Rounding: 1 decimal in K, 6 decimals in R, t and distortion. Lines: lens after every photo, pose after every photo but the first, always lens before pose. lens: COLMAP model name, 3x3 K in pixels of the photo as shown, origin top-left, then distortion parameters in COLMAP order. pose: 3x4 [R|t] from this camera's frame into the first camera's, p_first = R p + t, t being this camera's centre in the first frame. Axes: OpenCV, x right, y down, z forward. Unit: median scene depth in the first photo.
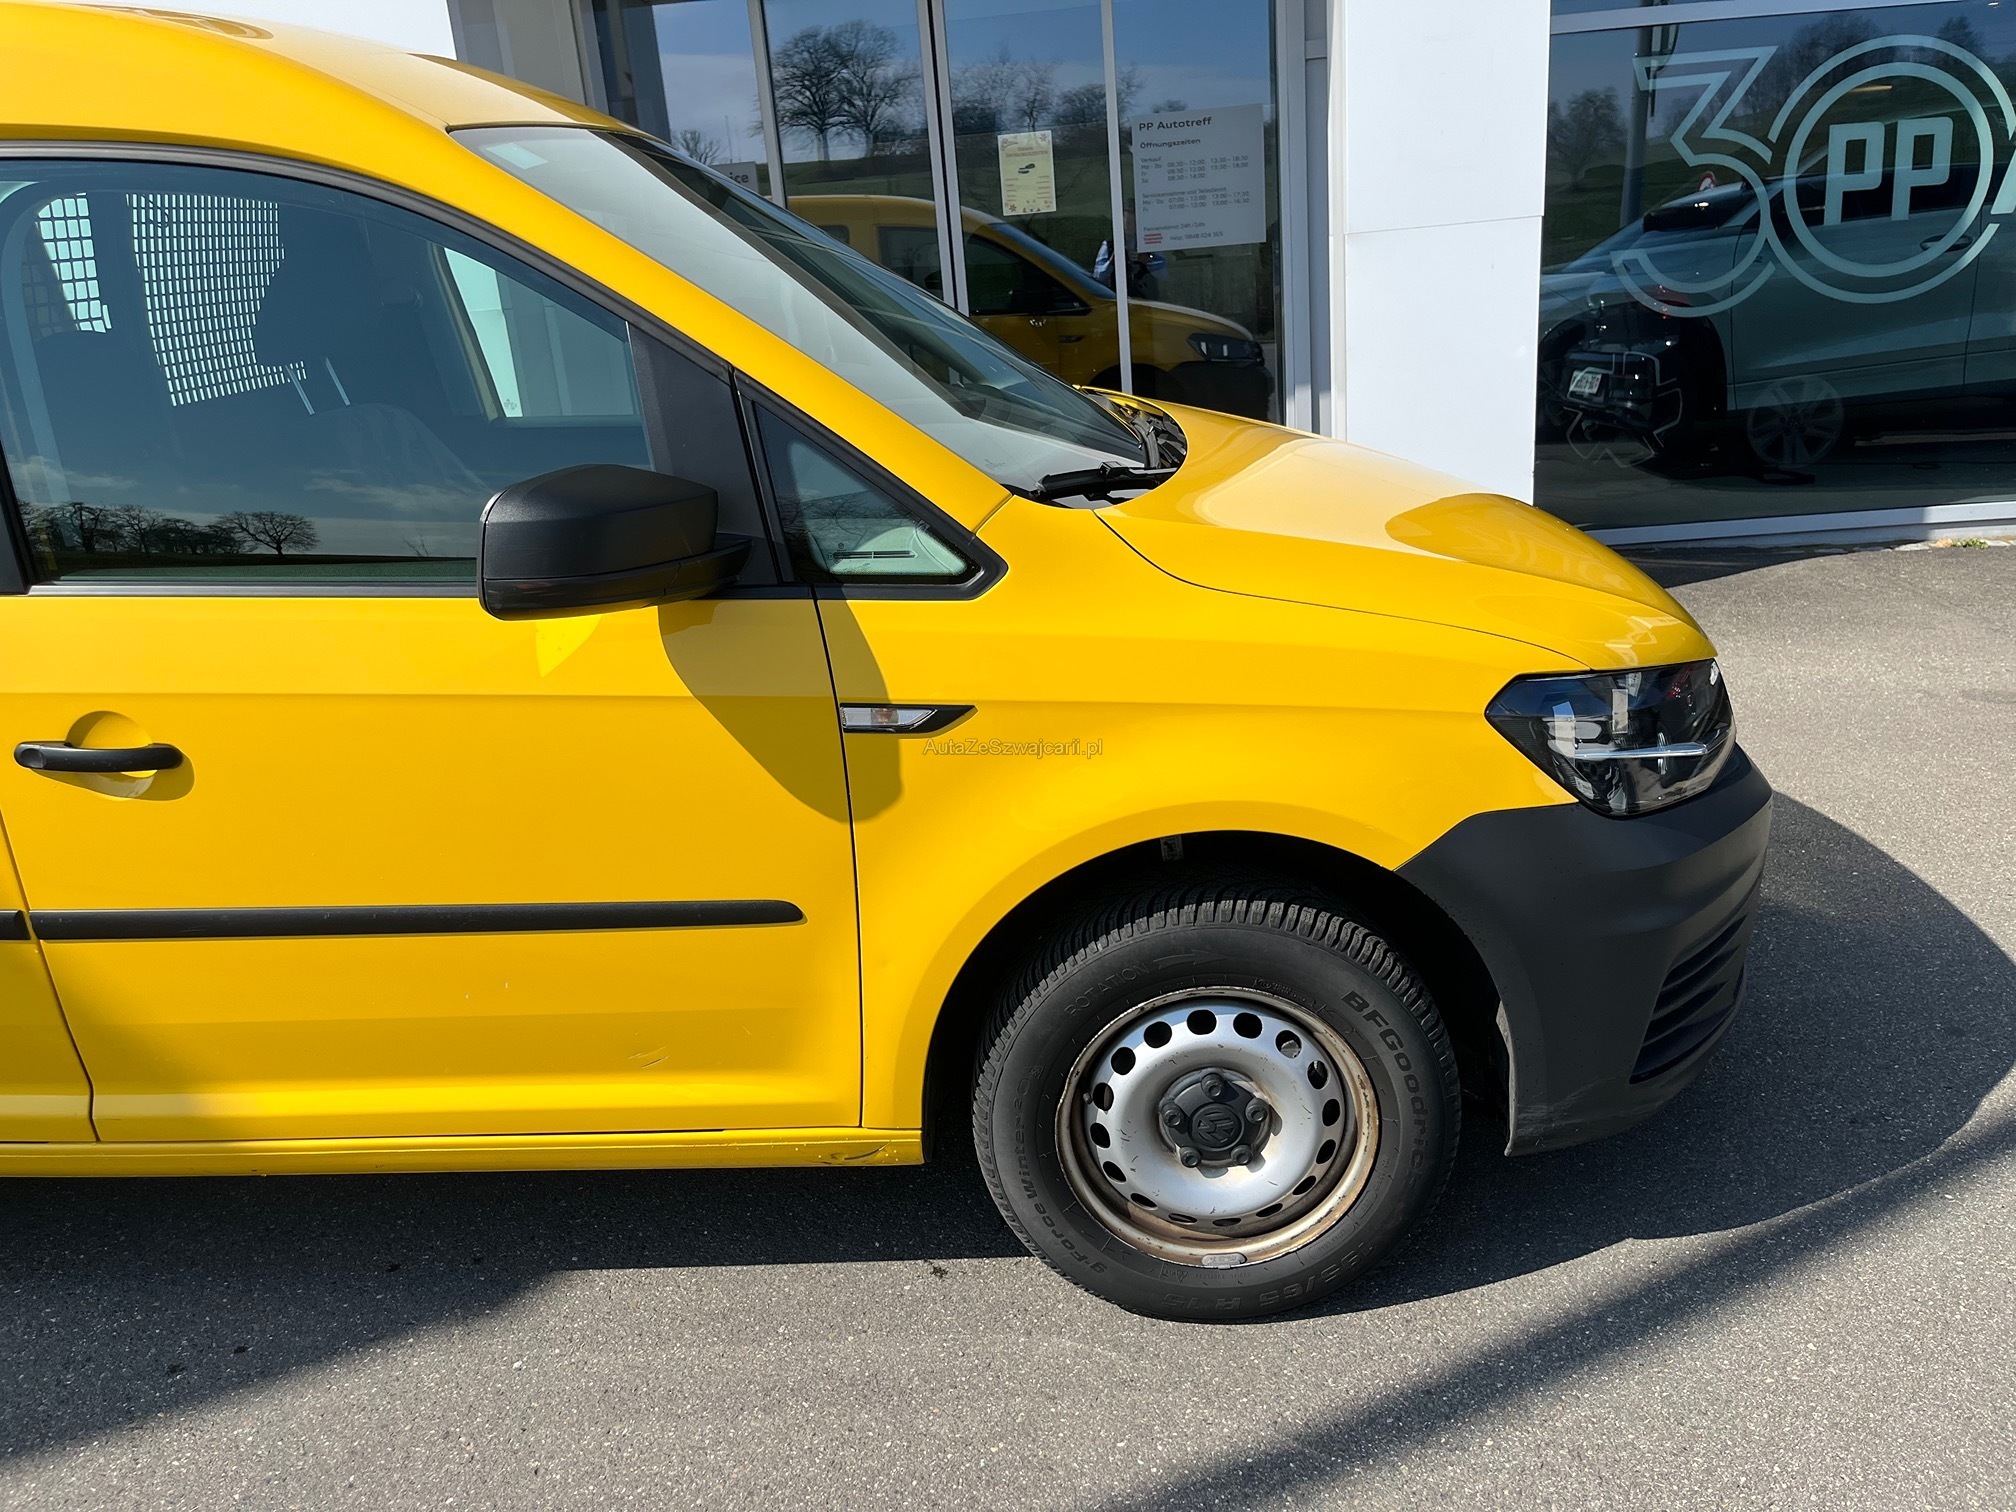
lens RADIAL K [[1518.2, 0, 992.6], [0, 1518.2, 748.4], [0, 0, 1]] dist [0.055864, -0.073024]
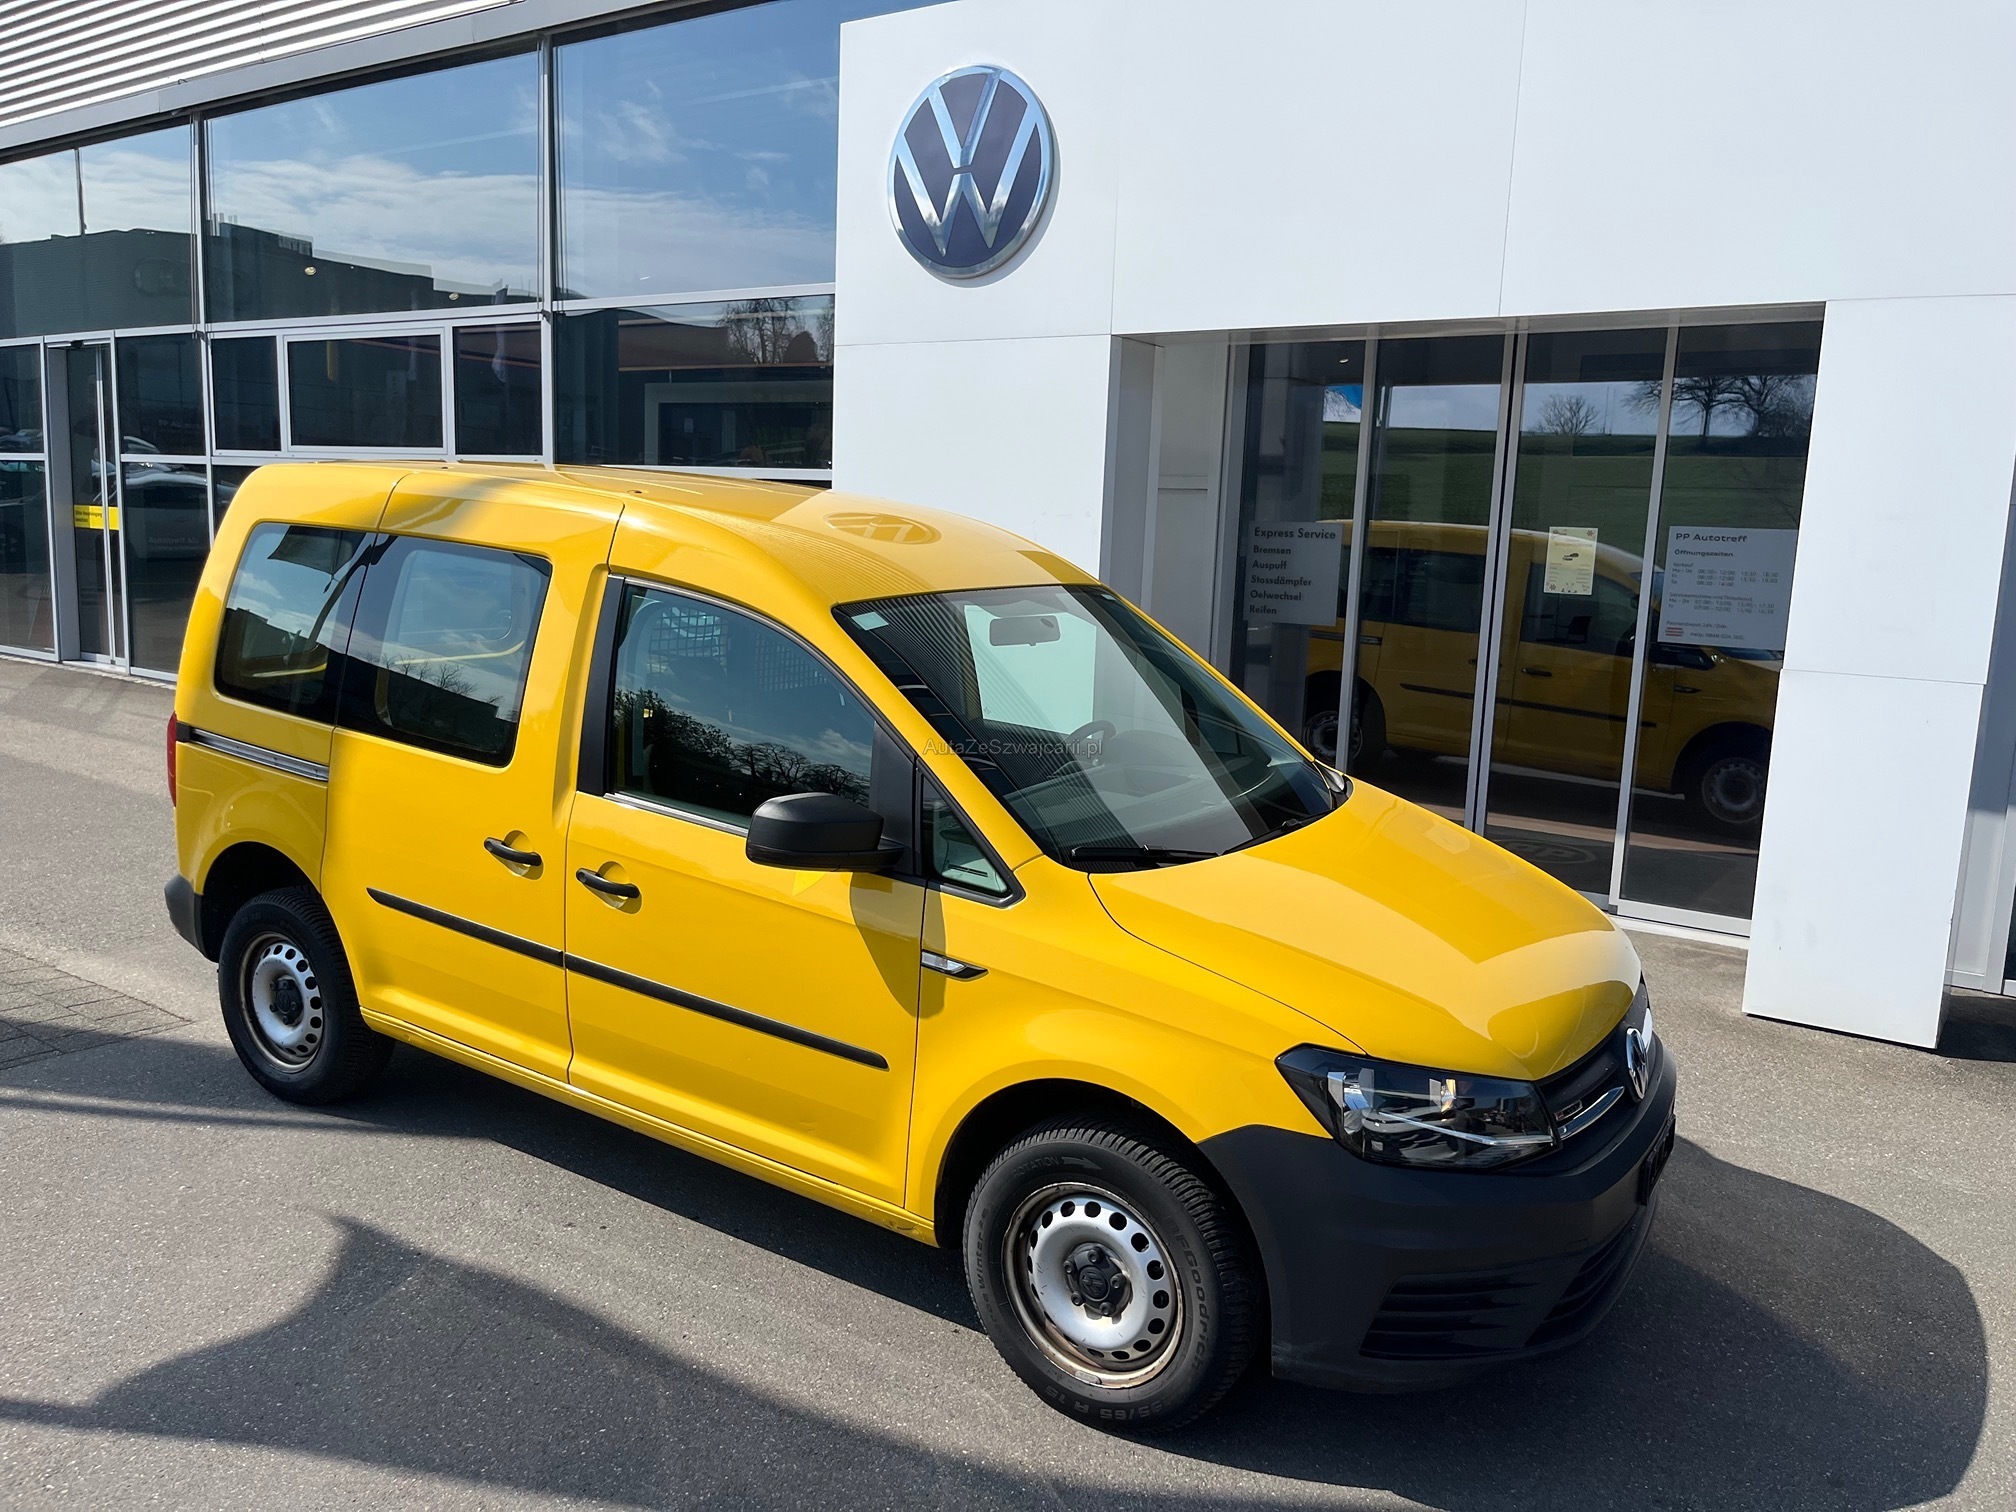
lens RADIAL K [[1518.2, 0, 1010.4], [0, 1518.2, 748.2], [0, 0, 1]] dist [0.055864, -0.073024]
pose [[0.863946, 0.186035, -0.467962, 0.696395], [-0.254235, 0.963273, -0.086423, -0.116180], [0.434697, 0.193637, 0.879513, -0.491449]]
